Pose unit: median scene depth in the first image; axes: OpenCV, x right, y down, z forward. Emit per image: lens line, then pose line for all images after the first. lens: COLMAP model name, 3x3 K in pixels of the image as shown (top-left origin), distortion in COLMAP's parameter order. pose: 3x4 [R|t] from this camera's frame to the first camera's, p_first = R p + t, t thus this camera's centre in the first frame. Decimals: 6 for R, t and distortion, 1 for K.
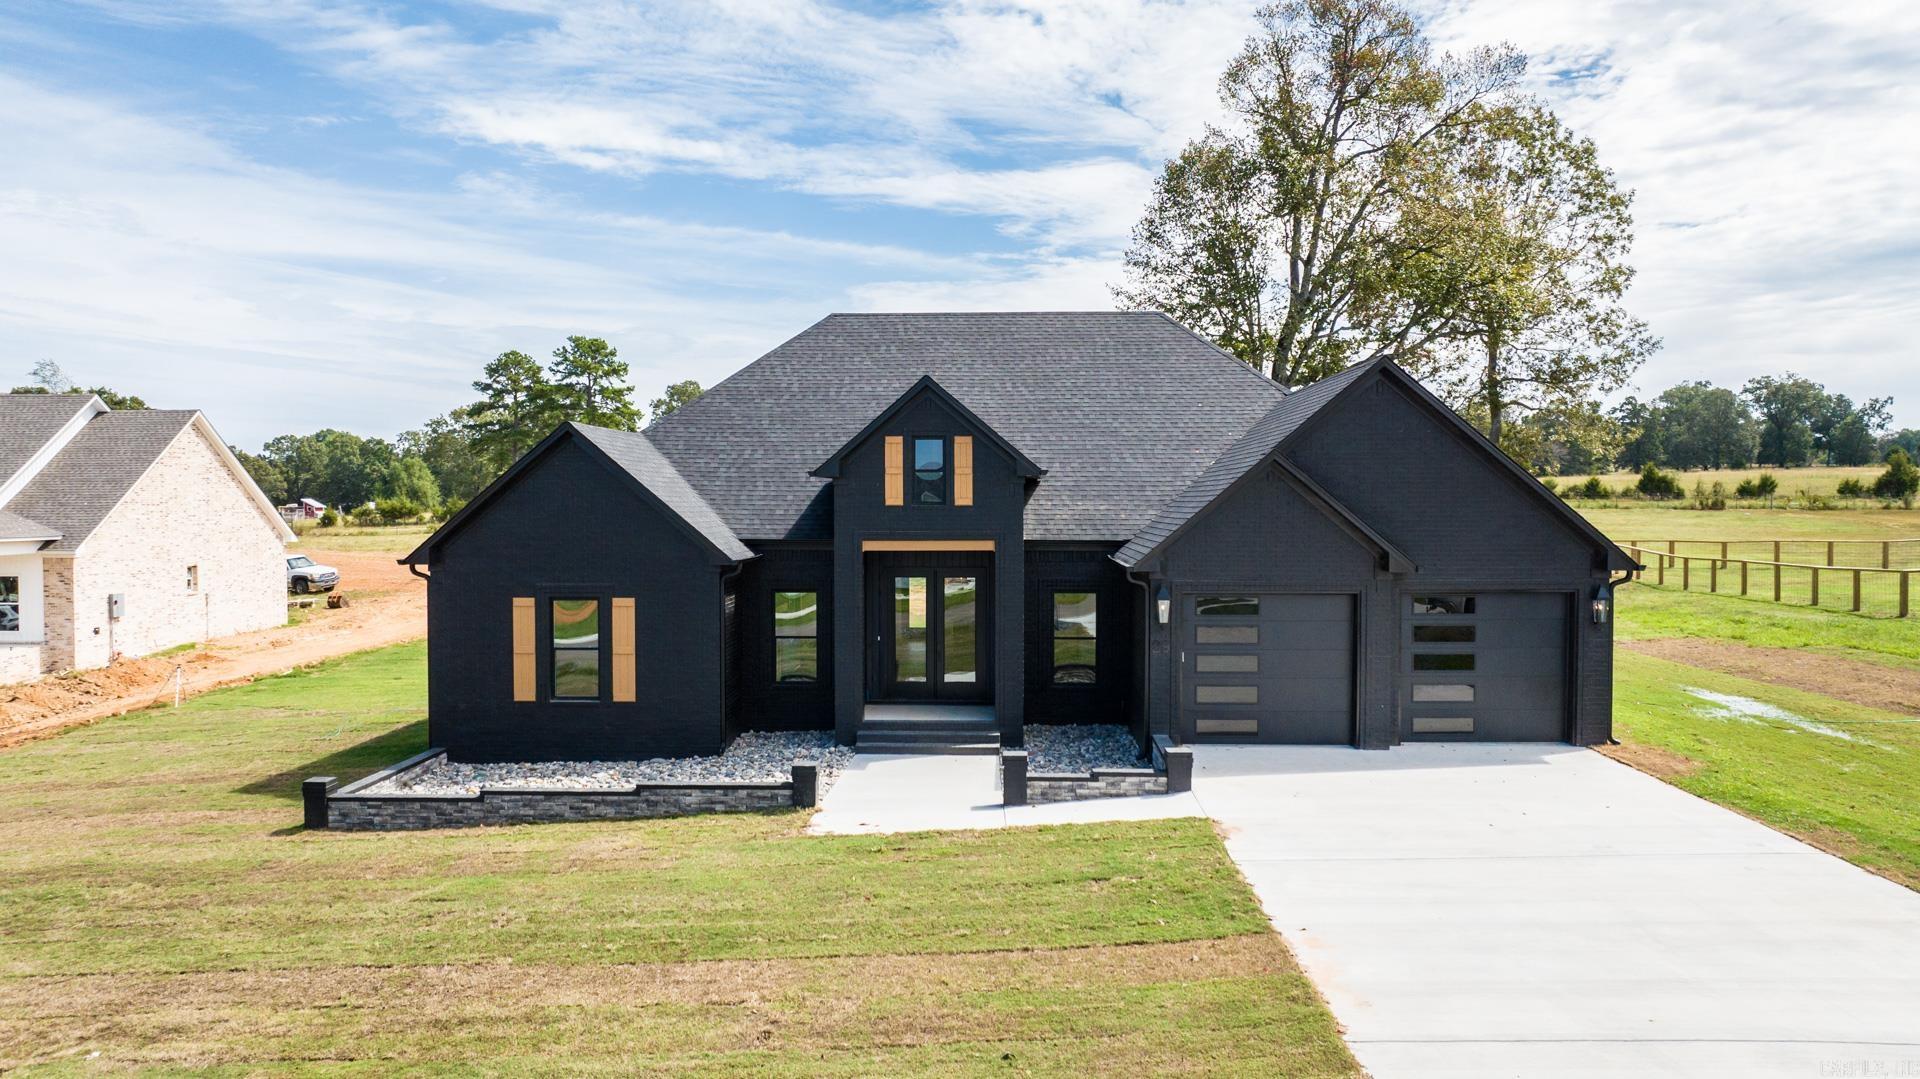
lens RADIAL K [[1445.6, 0, 958.5], [0, 1445.6, 526.0], [0, 0, 1]] dist [-0.015137, 0.003859]
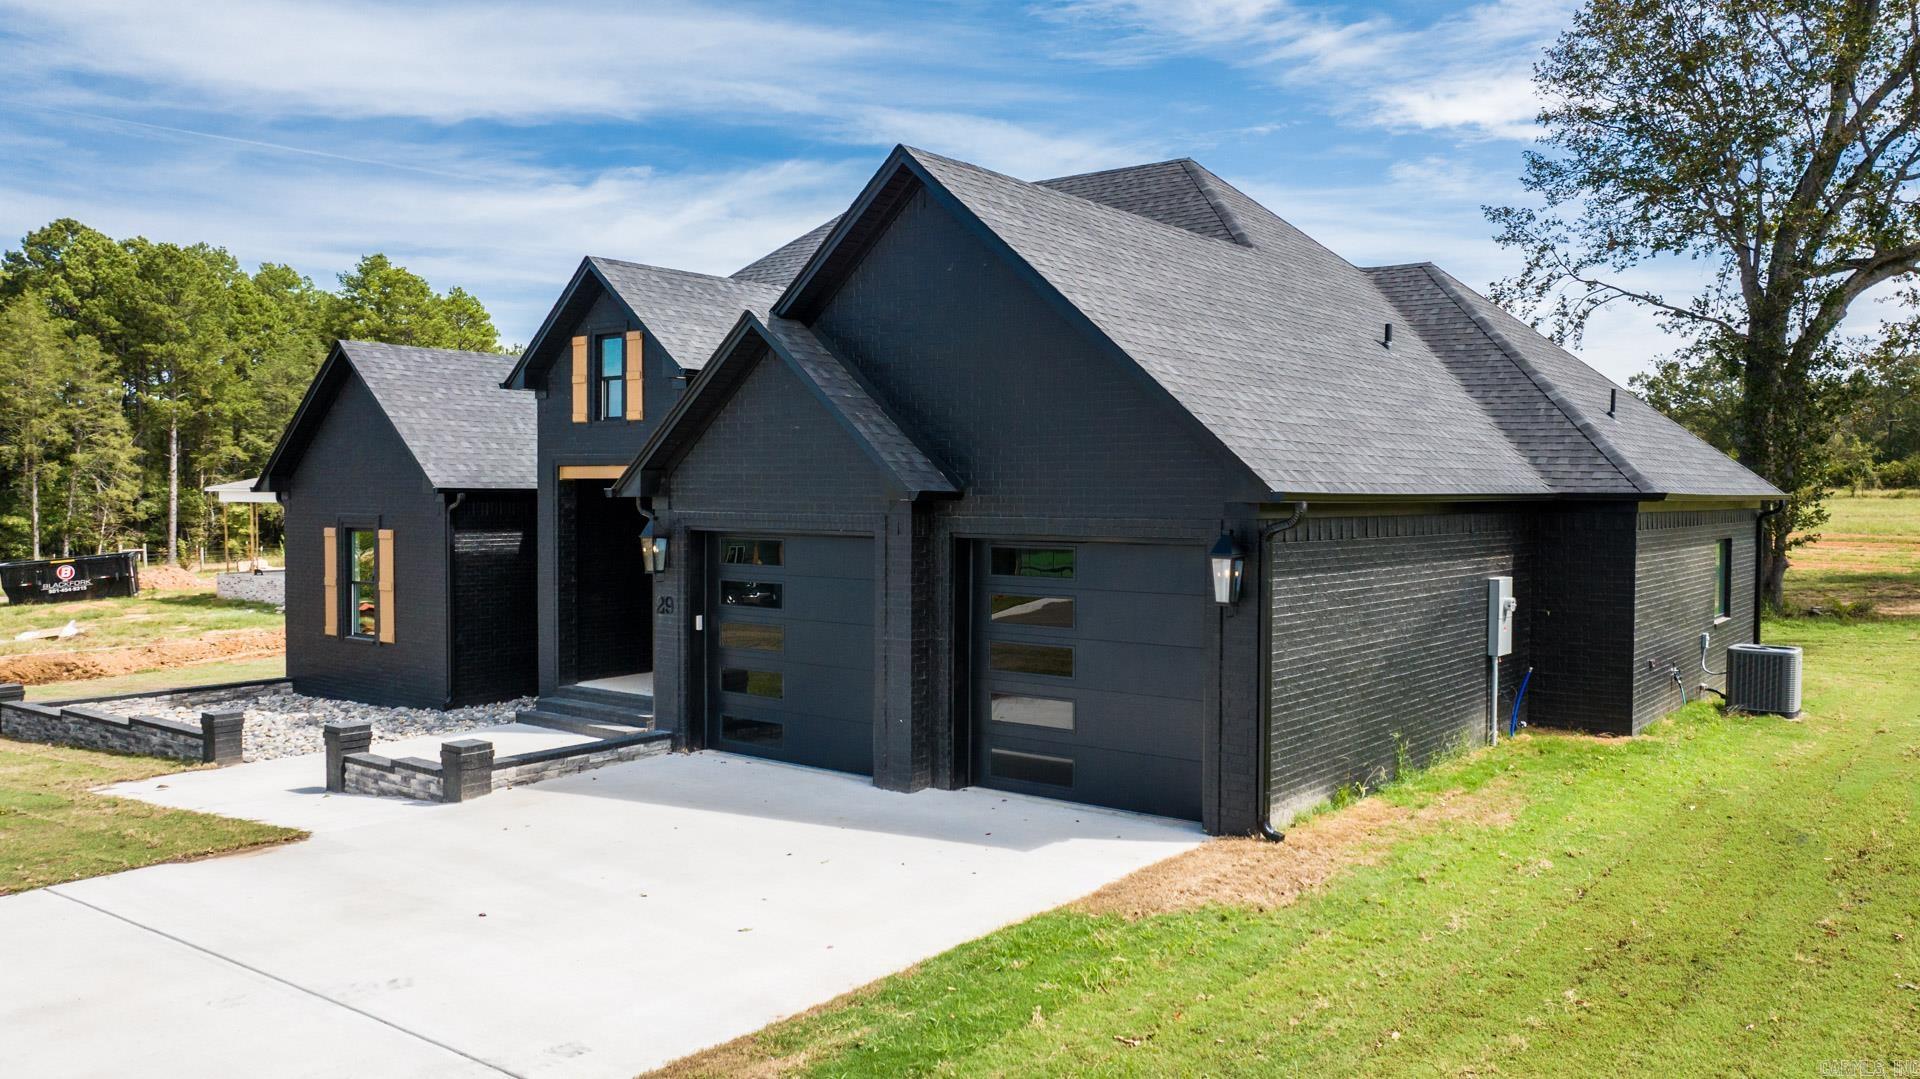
lens RADIAL K [[1445.6, 0, 969.4], [0, 1445.6, 535.6], [0, 0, 1]] dist [-0.015137, 0.003859]
pose [[0.808041, 0.026685, -0.588521, 0.350502], [-0.018616, 0.999631, 0.019766, 0.016839], [0.588832, -0.005016, 0.808240, 0.267104]]
